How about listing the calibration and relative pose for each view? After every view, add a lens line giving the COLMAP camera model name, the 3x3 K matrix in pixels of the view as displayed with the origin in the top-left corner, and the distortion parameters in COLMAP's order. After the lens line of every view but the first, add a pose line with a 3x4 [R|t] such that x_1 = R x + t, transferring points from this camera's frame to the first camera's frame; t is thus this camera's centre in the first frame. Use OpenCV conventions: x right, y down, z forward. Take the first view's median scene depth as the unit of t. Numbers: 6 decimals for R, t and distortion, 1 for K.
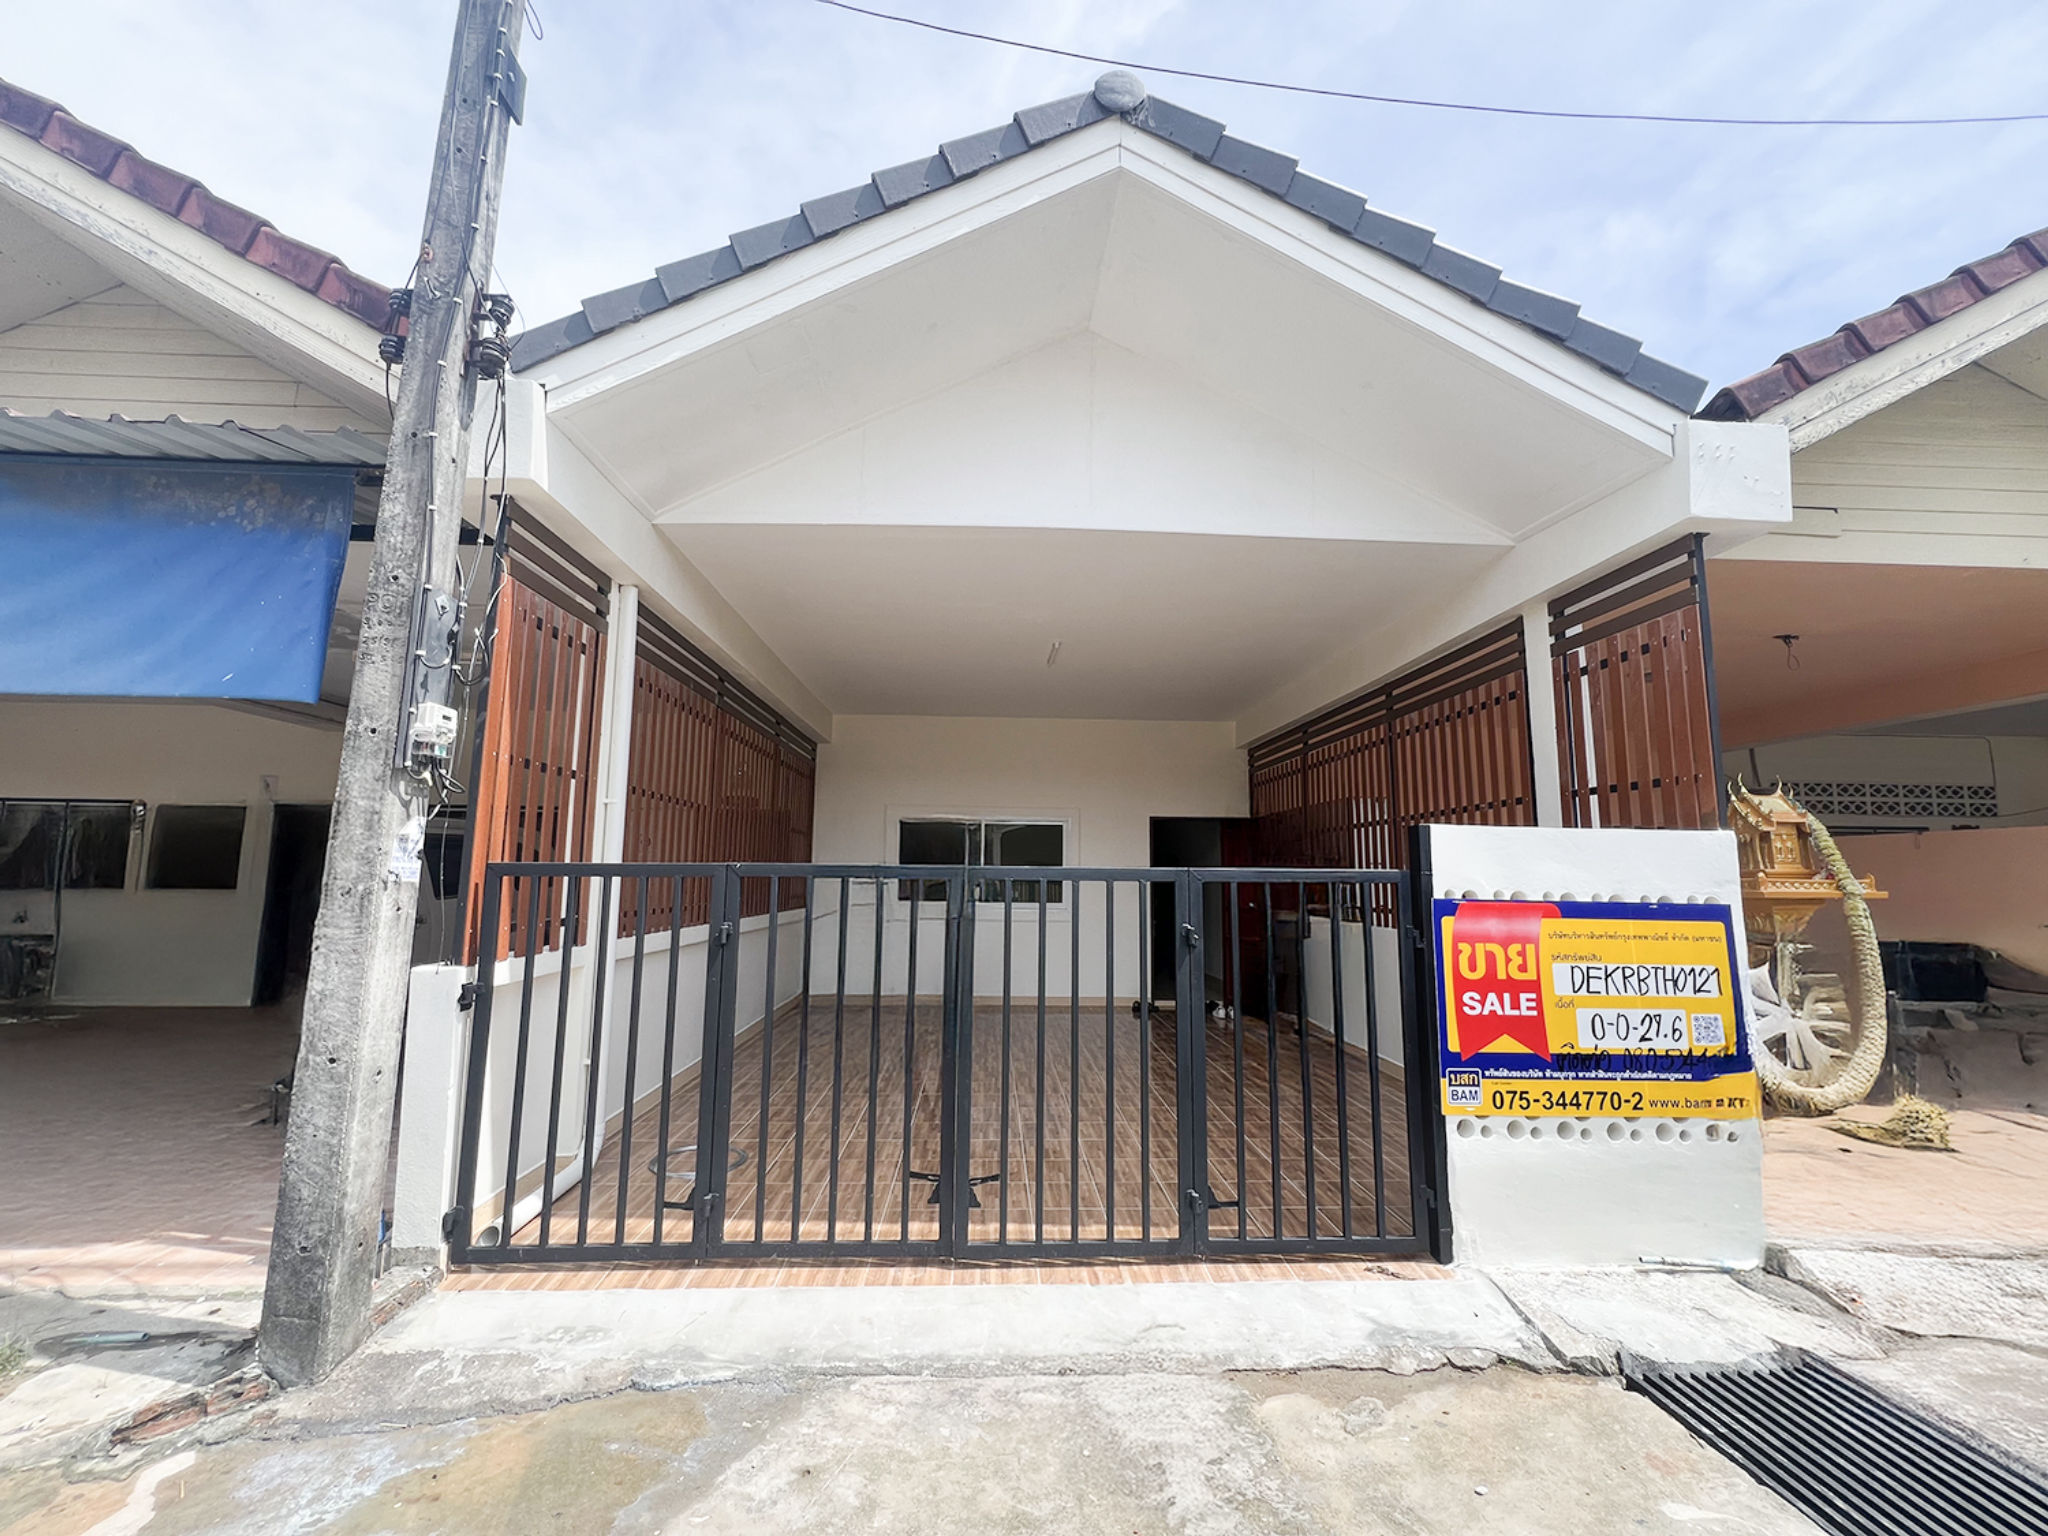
lens RADIAL K [[821.5, 0, 1024.0], [0, 821.5, 768.0], [0, 0, 1]] dist [0.051020, 0.000031]
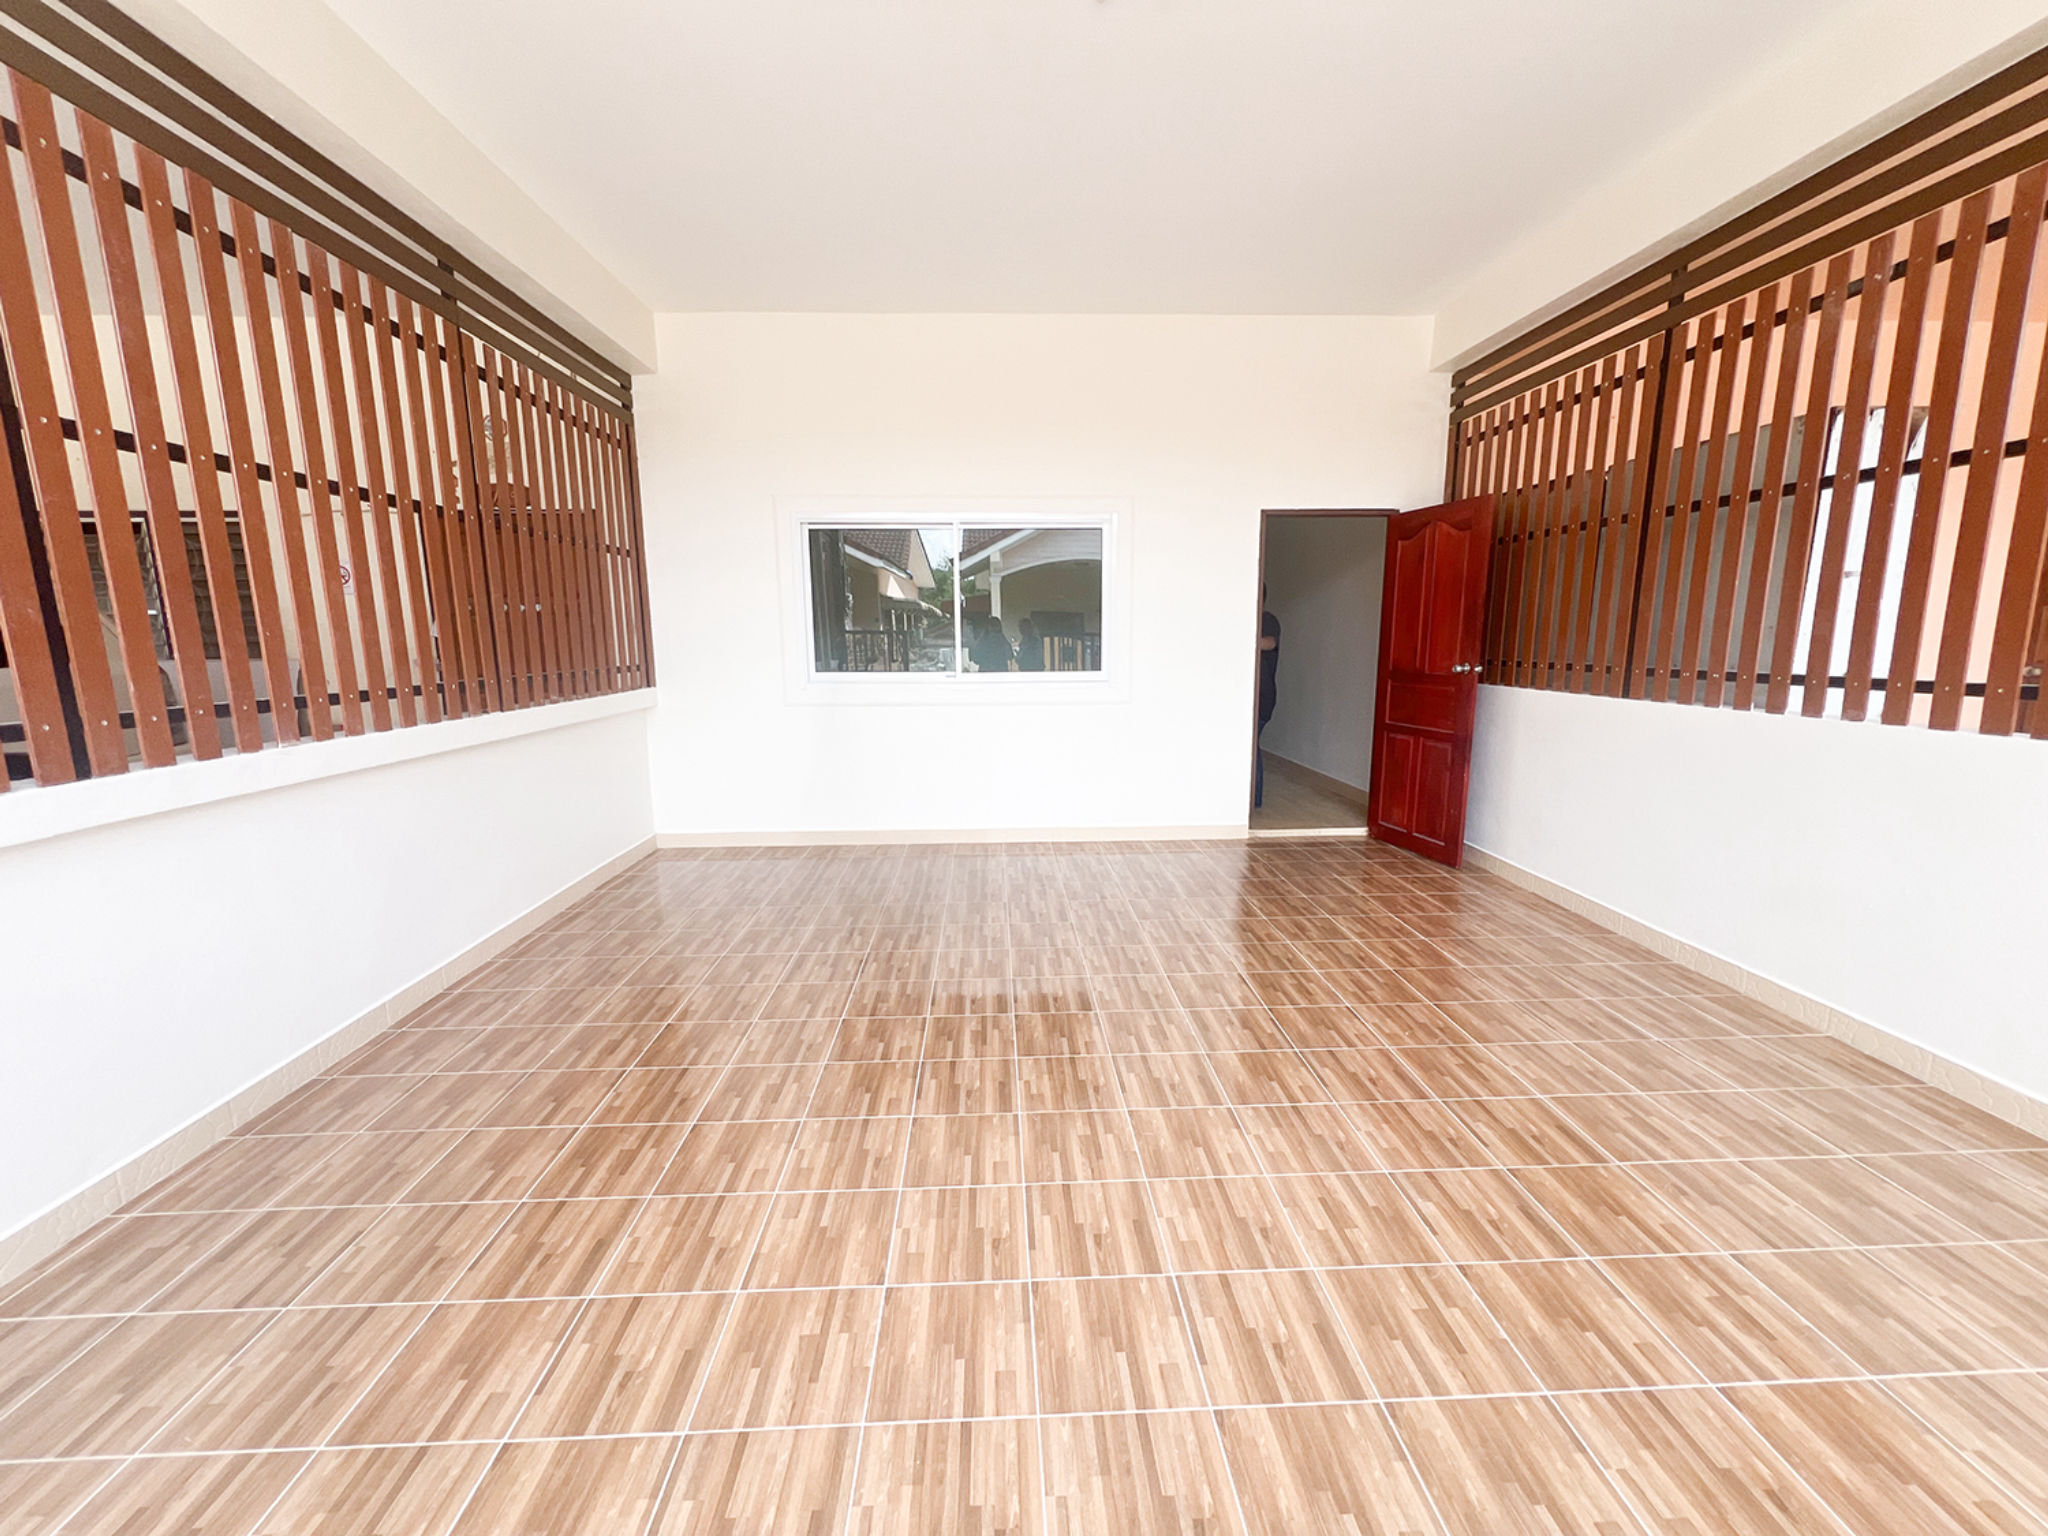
lens RADIAL K [[821.5, 0, 1024.0], [0, 821.5, 768.0], [0, 0, 1]] dist [0.051020, 0.000031]
pose [[0.999095, -0.032036, 0.027977, -0.023759], [0.022772, 0.958457, 0.284327, 0.060272], [-0.035923, -0.283433, 0.958319, 0.428762]]
